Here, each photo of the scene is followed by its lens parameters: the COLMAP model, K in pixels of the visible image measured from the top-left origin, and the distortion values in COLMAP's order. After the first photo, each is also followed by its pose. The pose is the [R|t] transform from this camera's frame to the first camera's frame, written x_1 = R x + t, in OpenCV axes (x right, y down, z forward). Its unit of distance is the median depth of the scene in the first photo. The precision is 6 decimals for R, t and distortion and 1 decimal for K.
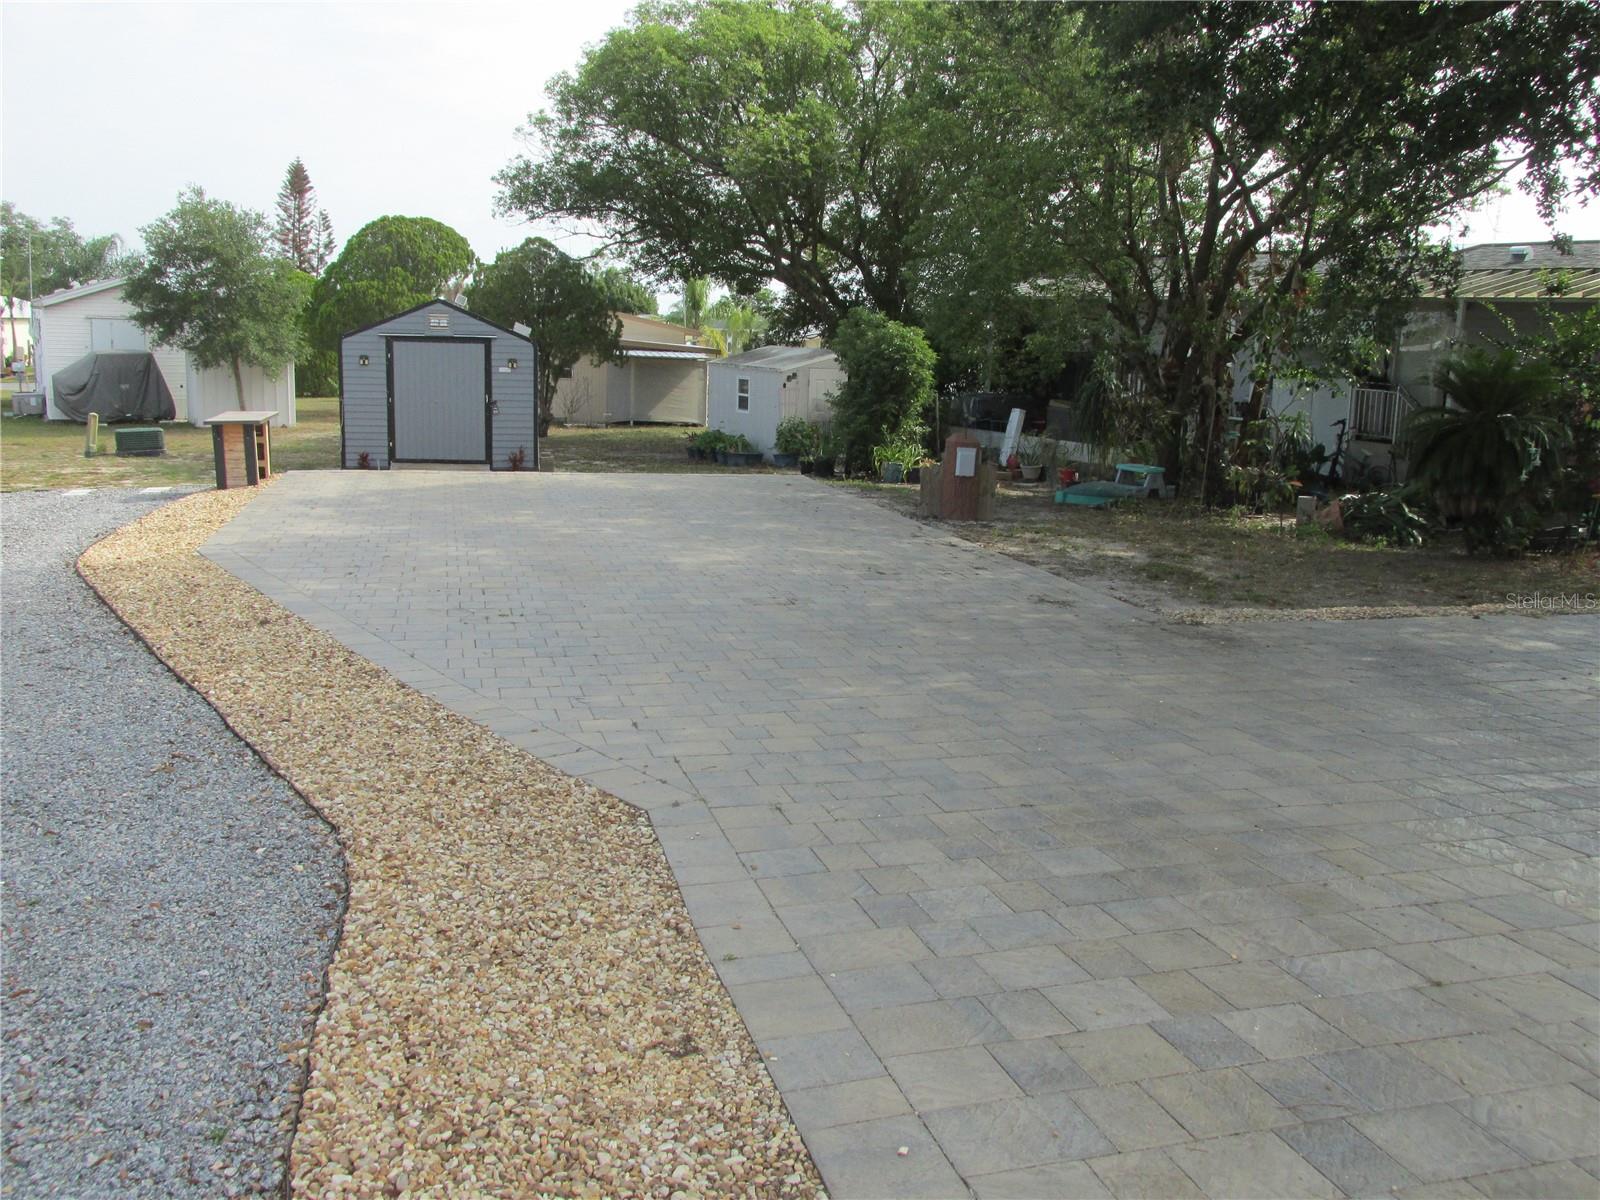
lens RADIAL K [[1340.3, 0, 799.6], [0, 1340.3, 594.1], [0, 0, 1]] dist [-0.027652, -0.001261]
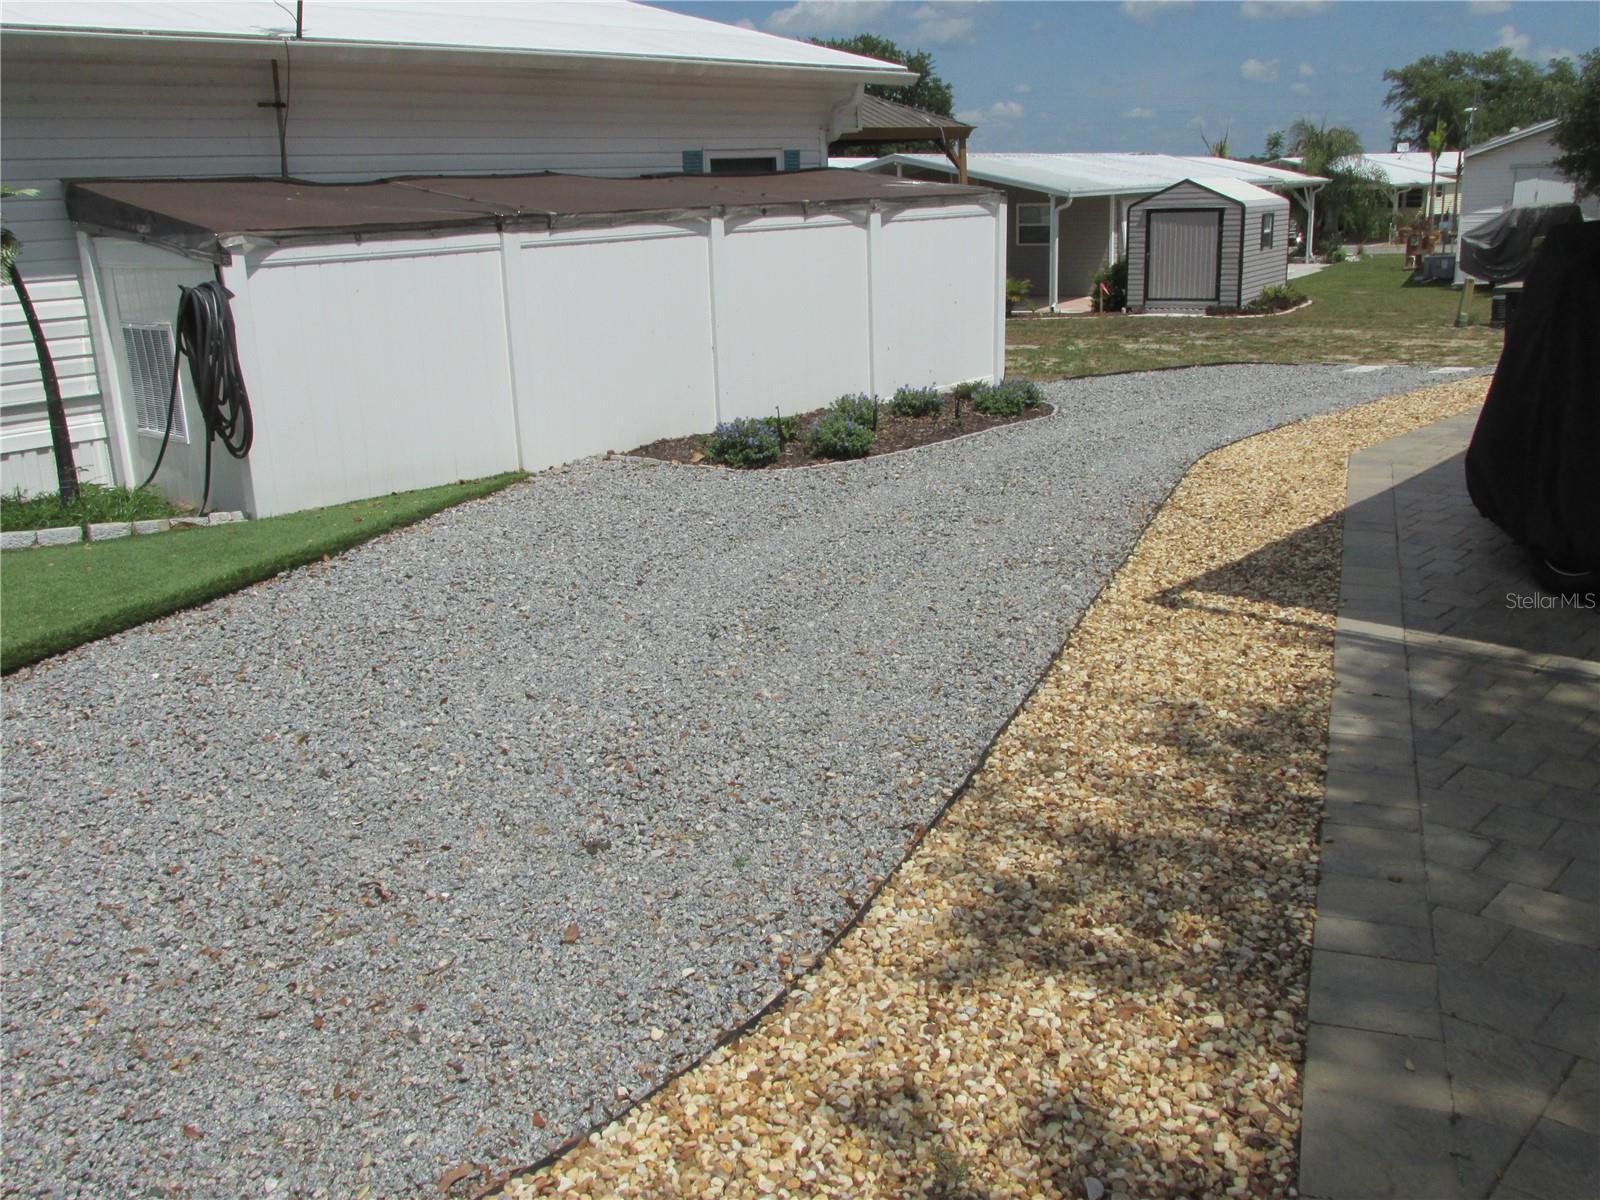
lens RADIAL K [[1431.7, 0, 786.5], [0, 1431.7, 589.4], [0, 0, 1]] dist [-0.036372, 0.018215]
pose [[0.547380, 0.170536, -0.819324, 0.024596], [-0.103402, 0.985298, 0.136001, -0.013910], [0.830471, 0.010276, 0.556966, 0.105143]]
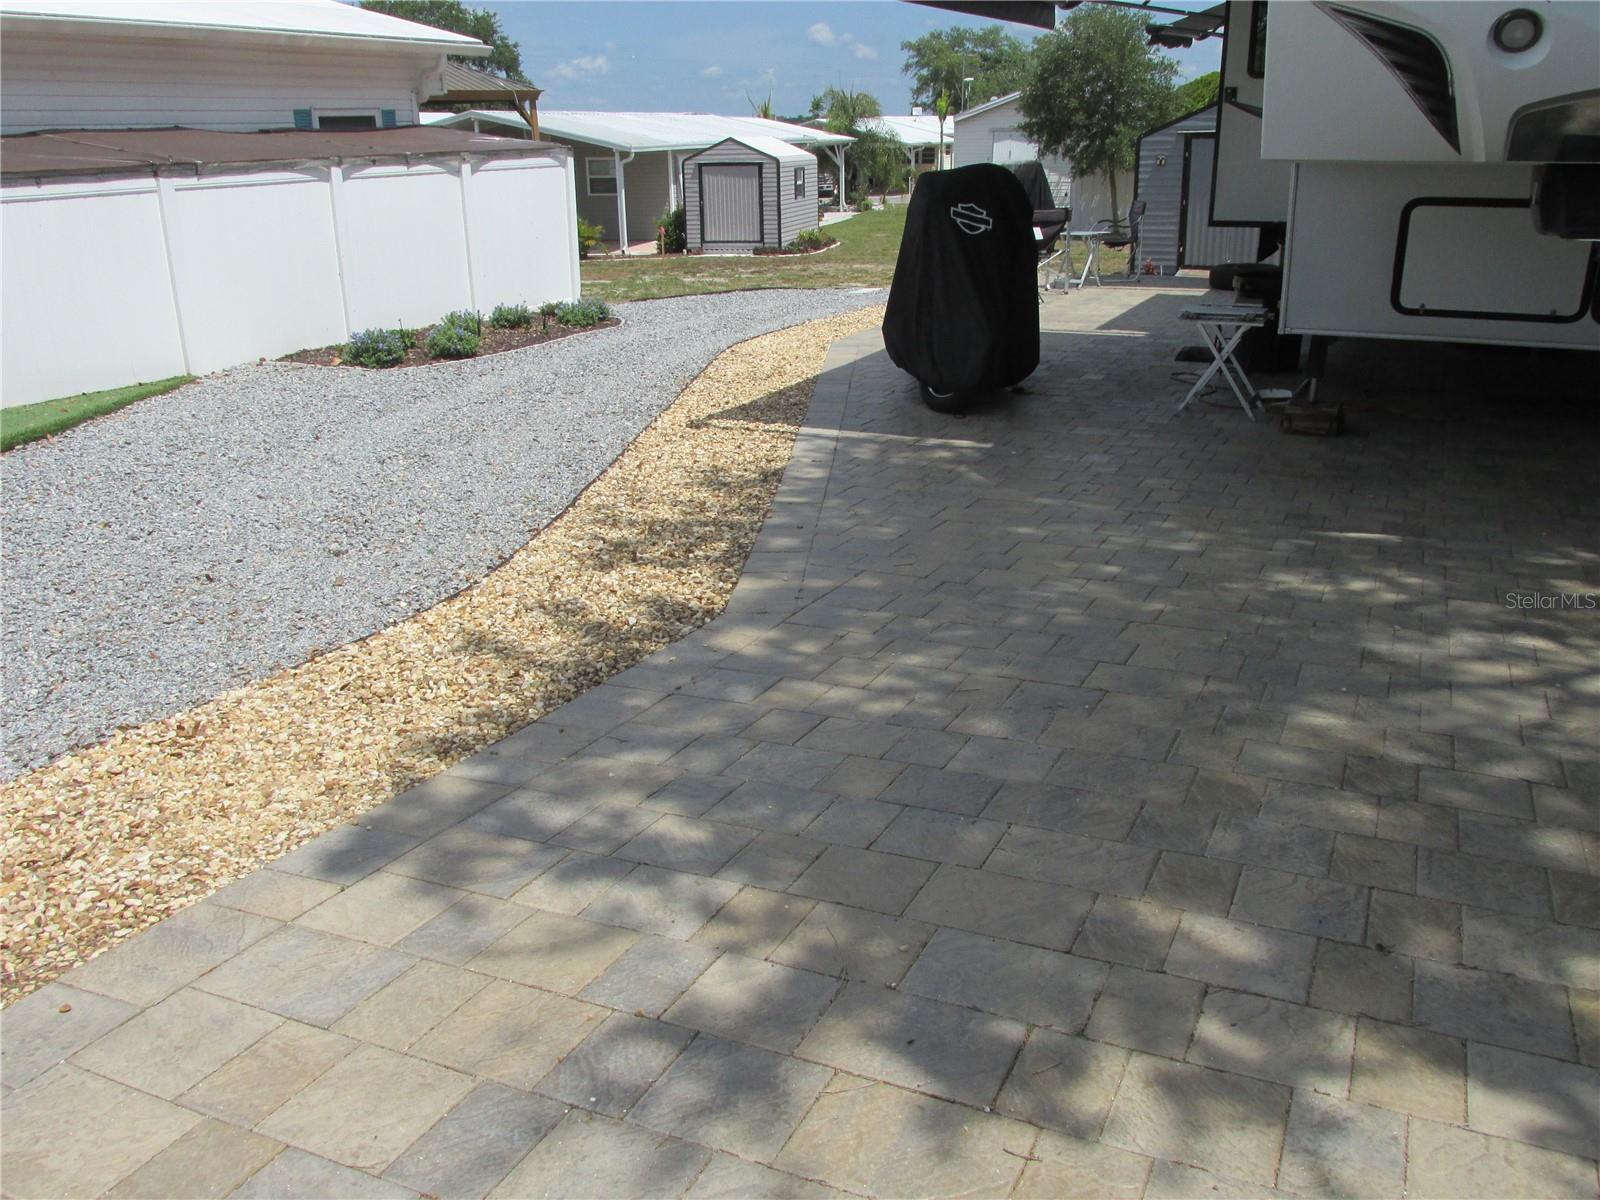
lens RADIAL K [[1340.3, 0, 793.5], [0, 1340.3, 590.9], [0, 0, 1]] dist [-0.027652, -0.001261]
pose [[0.769737, 0.157066, -0.618736, 0.090172], [-0.073290, 0.984593, 0.158762, -0.001697], [0.634139, -0.076858, 0.769389, 0.051493]]
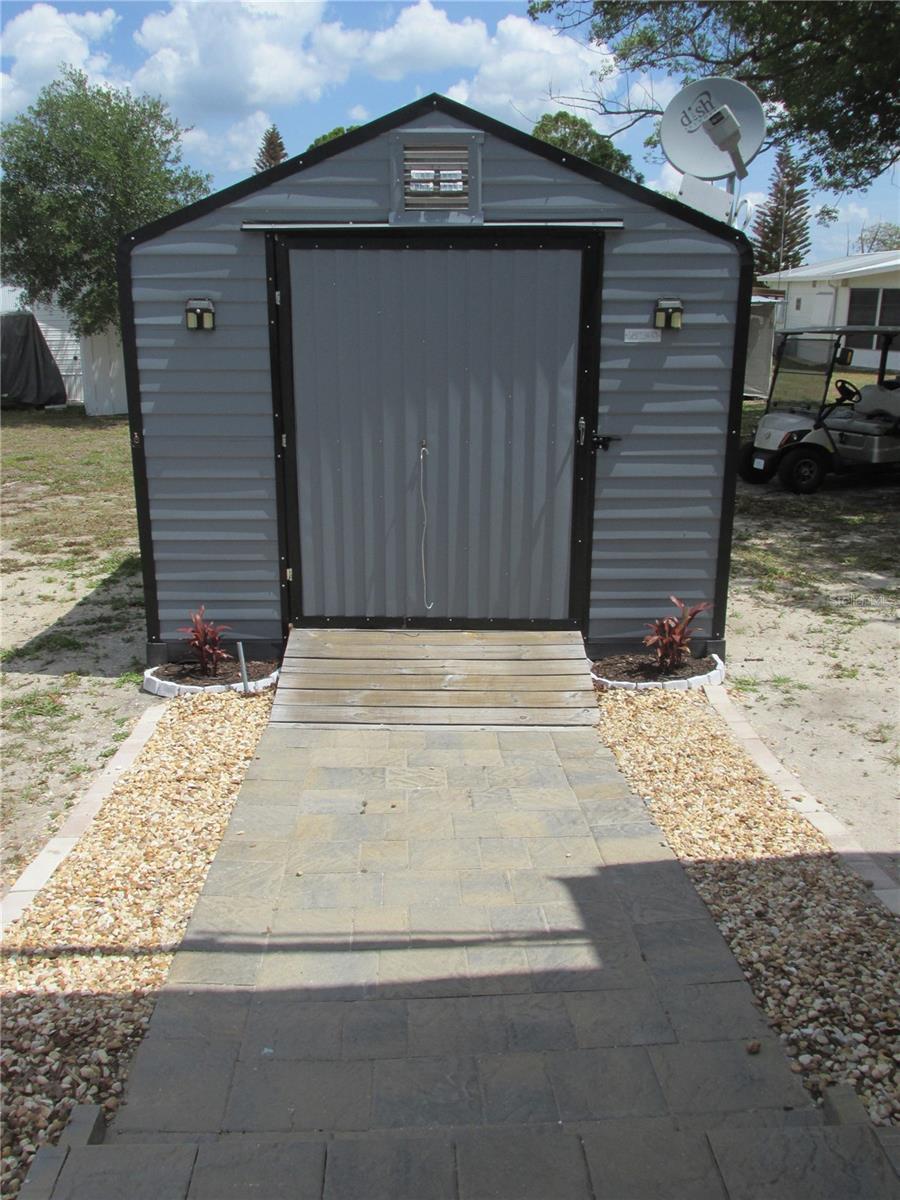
lens RADIAL K [[1073.8, 0, 456.5], [0, 1073.8, 610.4], [0, 0, 1]] dist [-0.036372, 0.018215]
pose [[0.978355, 0.032589, -0.204352, -0.168928], [-0.012364, 0.994963, 0.099478, -0.103984], [0.206564, -0.094798, 0.973830, 0.600123]]
